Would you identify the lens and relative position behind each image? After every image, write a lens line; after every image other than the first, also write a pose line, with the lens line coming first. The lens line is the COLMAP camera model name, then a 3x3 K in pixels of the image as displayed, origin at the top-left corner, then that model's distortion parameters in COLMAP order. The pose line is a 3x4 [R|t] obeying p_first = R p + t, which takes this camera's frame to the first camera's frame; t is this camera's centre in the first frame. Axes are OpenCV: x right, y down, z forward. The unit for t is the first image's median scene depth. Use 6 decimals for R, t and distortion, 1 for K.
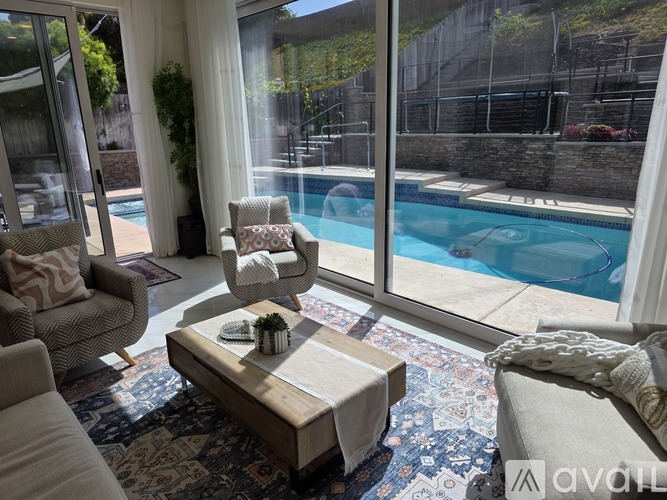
lens RADIAL K [[447.2, 0, 333.6], [0, 447.2, 250.8], [0, 0, 1]] dist [0.001375, 0.000062]
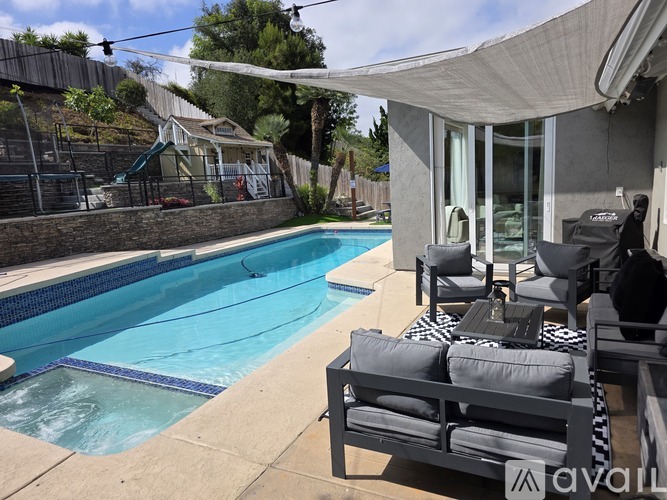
lens RADIAL K [[447.2, 0, 334.3], [0, 447.2, 250.7], [0, 0, 1]] dist [0.001375, 0.000062]
pose [[-0.319094, -0.105776, 0.941802, -0.855072], [0.322709, 0.922239, 0.212916, -0.239029], [-0.891088, 0.371868, -0.260146, 0.889507]]
